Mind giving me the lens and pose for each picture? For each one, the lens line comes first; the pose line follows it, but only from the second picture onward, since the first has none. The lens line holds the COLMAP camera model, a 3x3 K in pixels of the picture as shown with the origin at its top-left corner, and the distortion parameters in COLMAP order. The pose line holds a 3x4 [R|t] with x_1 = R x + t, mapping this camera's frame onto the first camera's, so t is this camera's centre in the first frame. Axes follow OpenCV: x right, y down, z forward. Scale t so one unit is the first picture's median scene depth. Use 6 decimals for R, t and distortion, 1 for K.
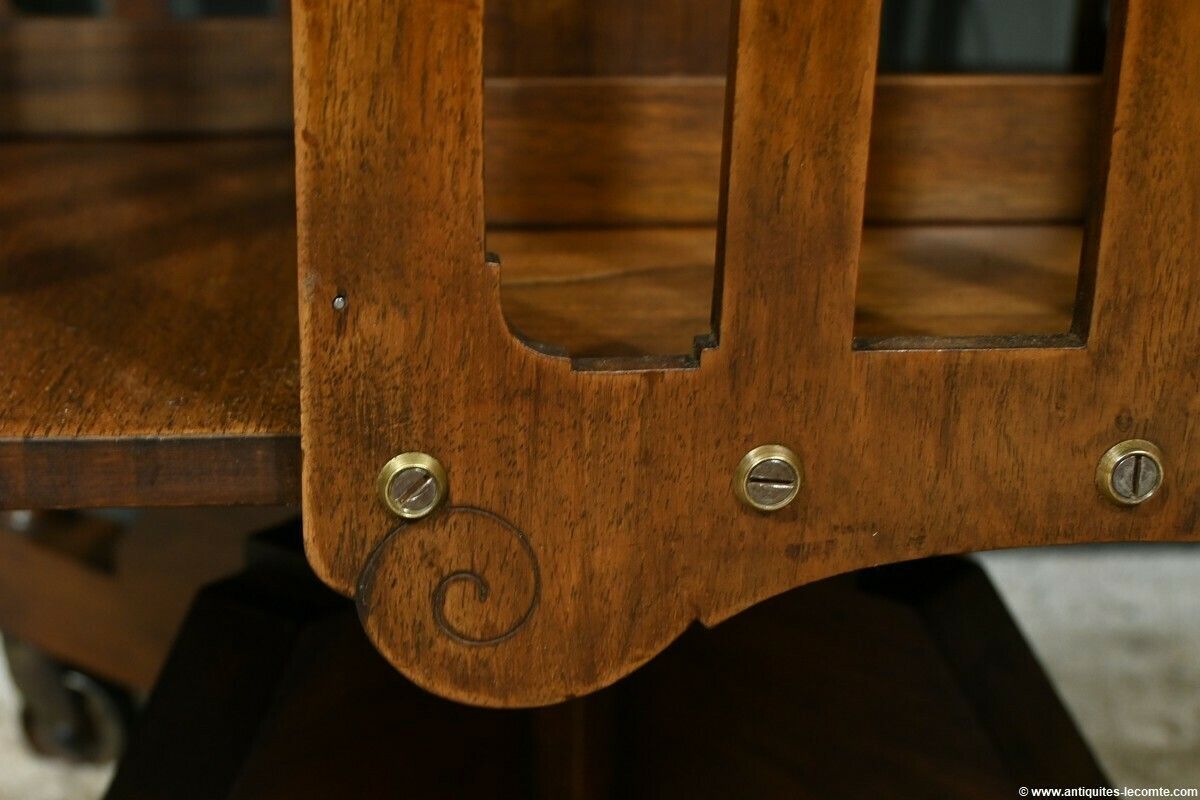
lens RADIAL K [[1849.3, 0, 599.6], [0, 1849.3, 395.9], [0, 0, 1]] dist [-0.033714, 0.000000]
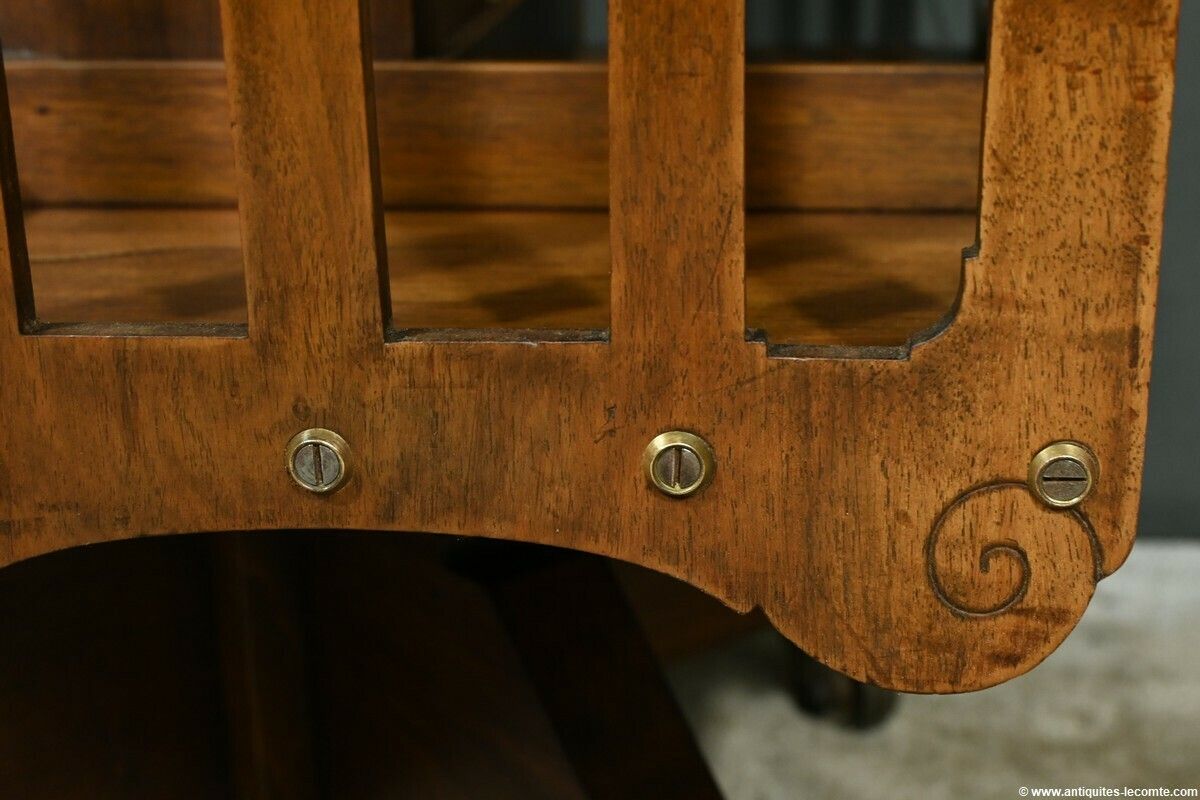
lens RADIAL K [[1849.3, 0, 601.1], [0, 1849.3, 403.6], [0, 0, 1]] dist [-0.033714, 0.000000]
pose [[0.997963, 0.025565, -0.058456, 0.512654], [-0.024531, 0.999531, 0.018343, -0.012839], [0.058897, -0.016872, 0.998121, -0.009472]]
